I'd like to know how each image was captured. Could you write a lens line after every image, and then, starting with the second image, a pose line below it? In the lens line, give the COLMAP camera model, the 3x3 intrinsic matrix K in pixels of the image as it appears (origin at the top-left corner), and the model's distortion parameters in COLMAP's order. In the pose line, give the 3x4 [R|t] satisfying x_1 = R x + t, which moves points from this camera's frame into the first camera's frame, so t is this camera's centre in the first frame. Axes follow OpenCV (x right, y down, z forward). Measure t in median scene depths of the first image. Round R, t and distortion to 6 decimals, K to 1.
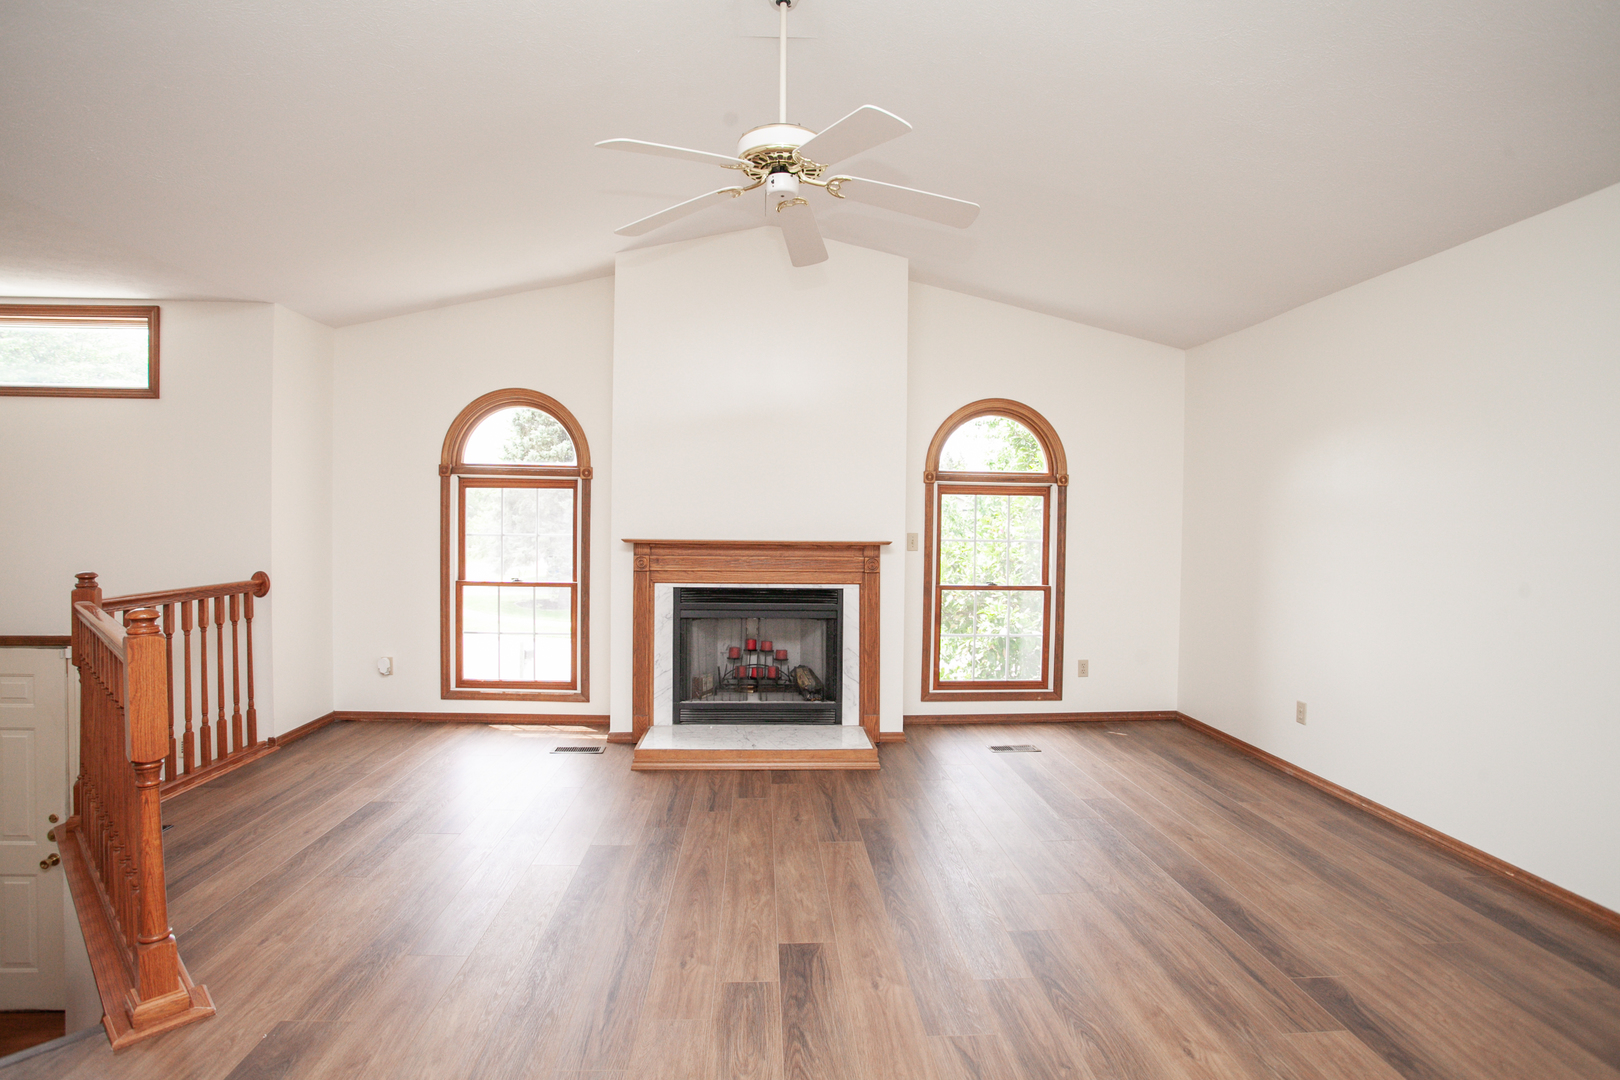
lens RADIAL K [[788.7, 0, 785.3], [0, 788.7, 535.8], [0, 0, 1]] dist [-0.051468, 0.010880]
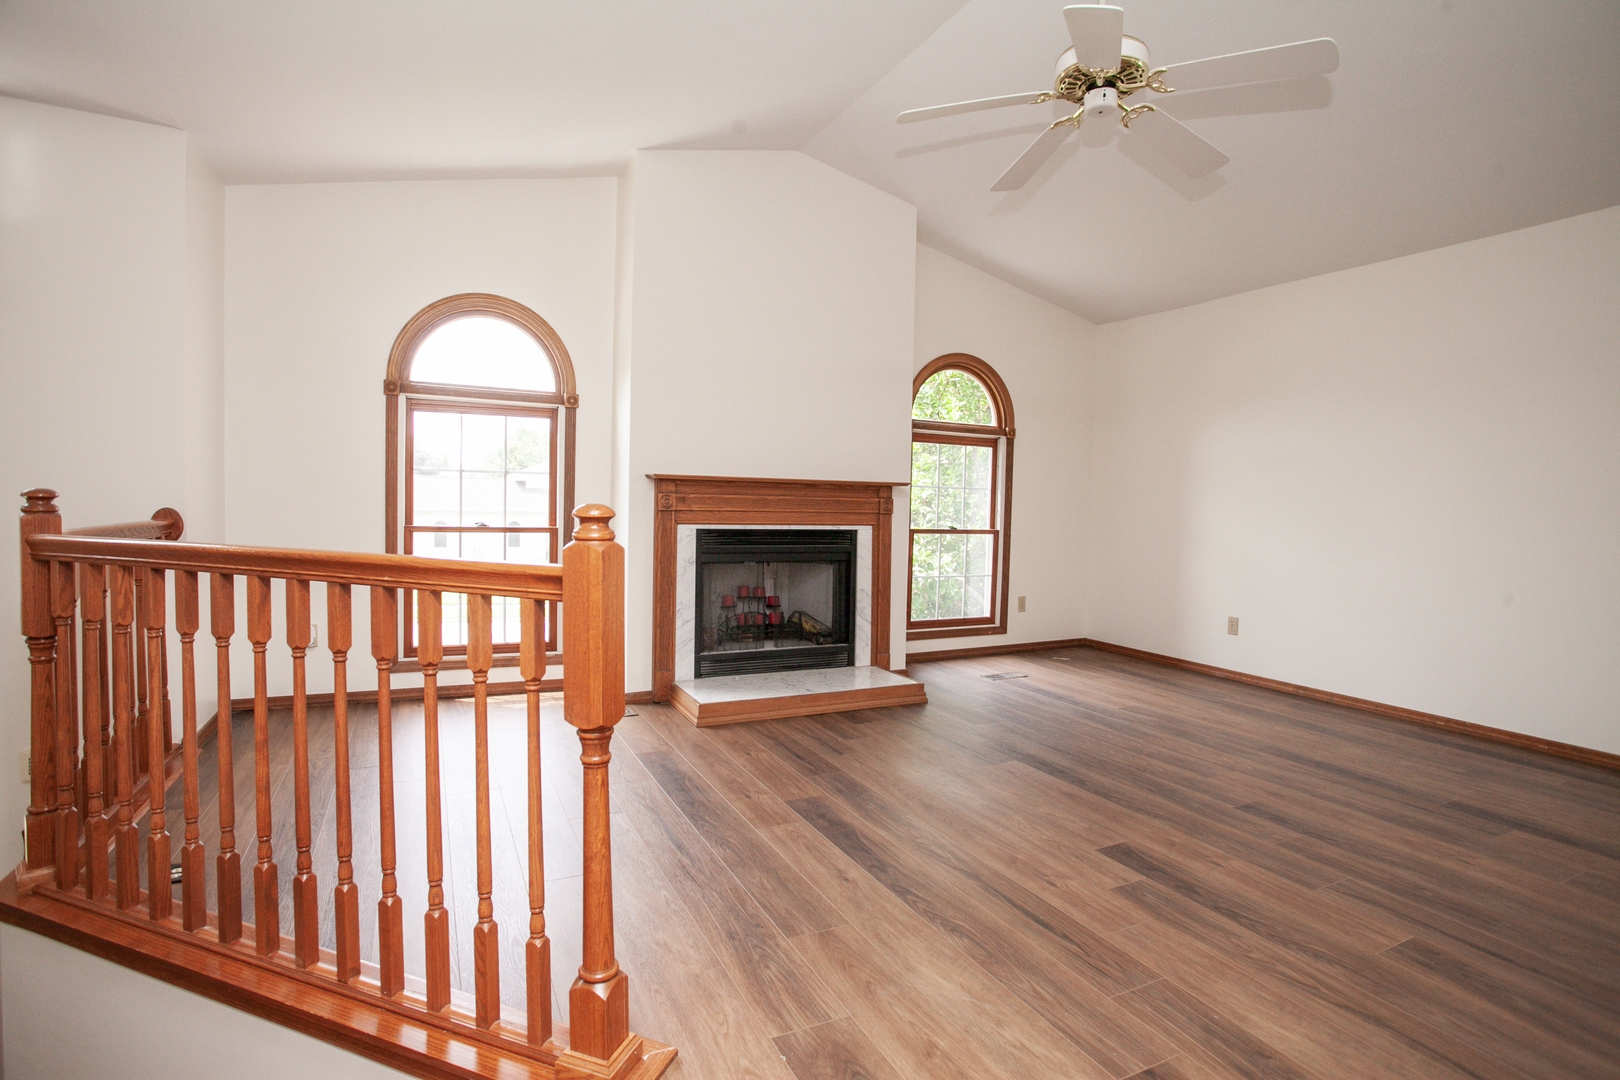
lens RADIAL K [[788.7, 0, 771.7], [0, 788.7, 529.3], [0, 0, 1]] dist [-0.051468, 0.010880]
pose [[0.923784, -0.003872, 0.382894, -0.408600], [-0.005901, 0.999686, 0.024346, 0.042716], [-0.382868, -0.024750, 0.923471, 0.121932]]
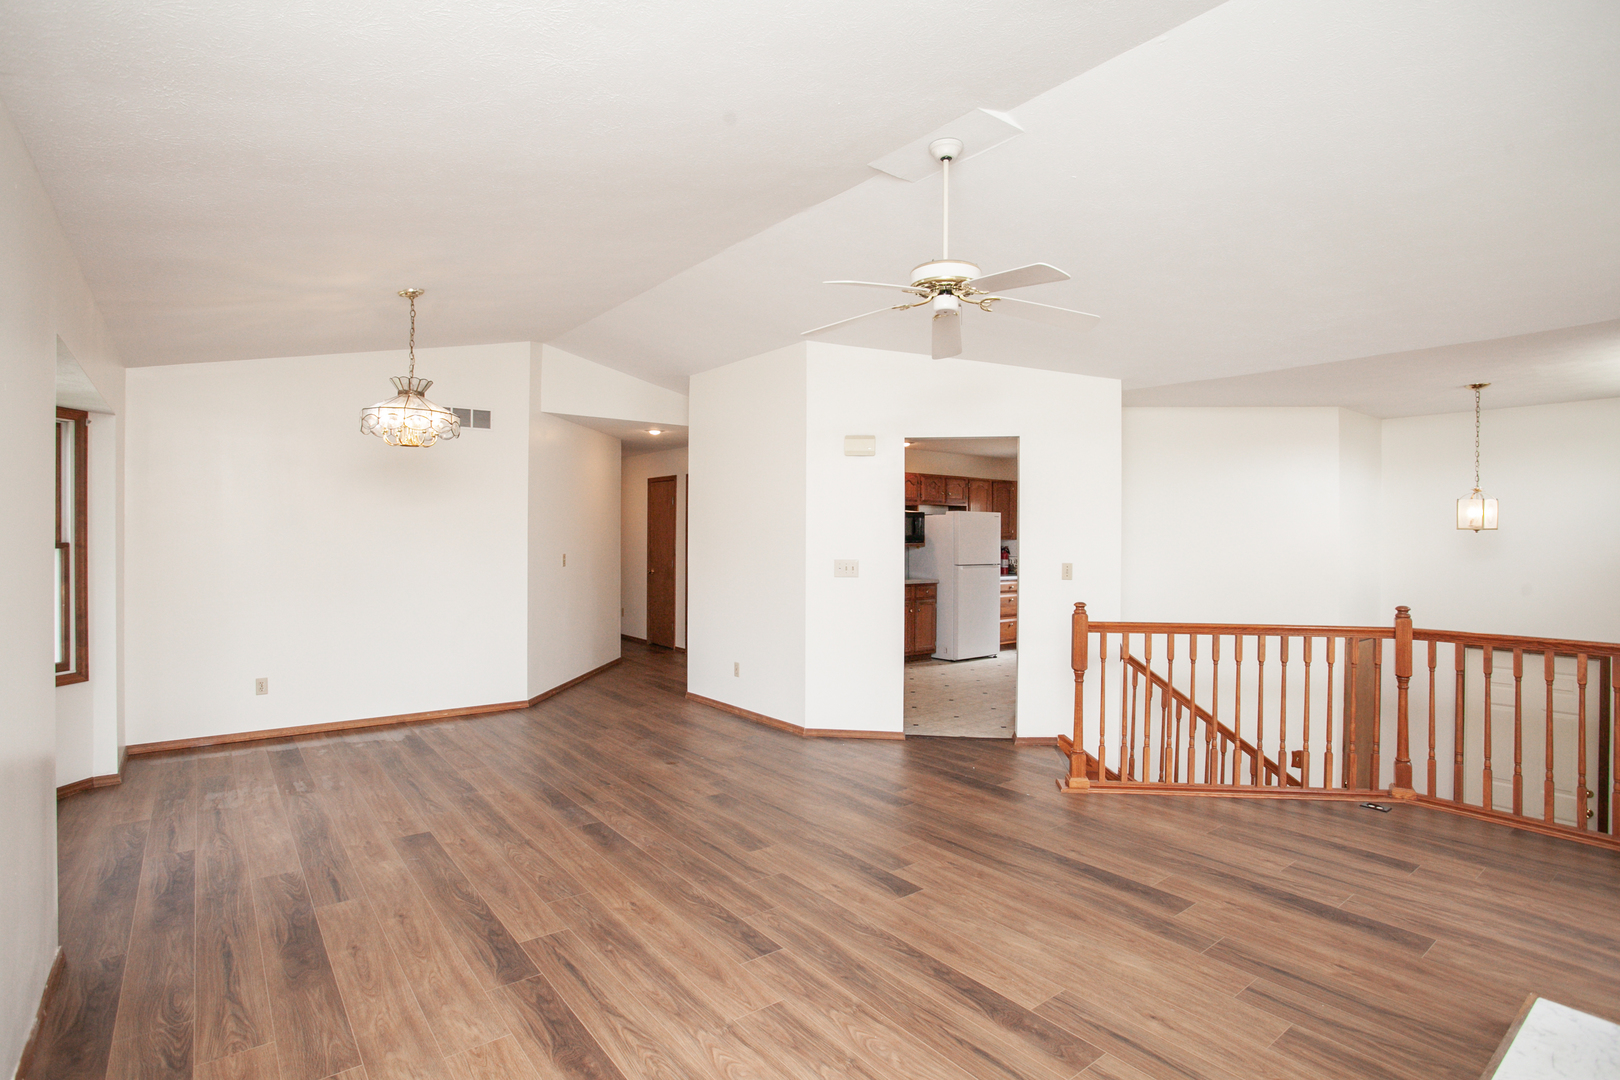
lens RADIAL K [[788.7, 0, 797.9], [0, 788.7, 537.6], [0, 0, 1]] dist [-0.051468, 0.010880]
pose [[-0.812689, -0.019260, -0.582379, 0.483207], [-0.026710, 0.999634, 0.004214, -0.031726], [0.582085, 0.018980, -0.812907, 0.999635]]
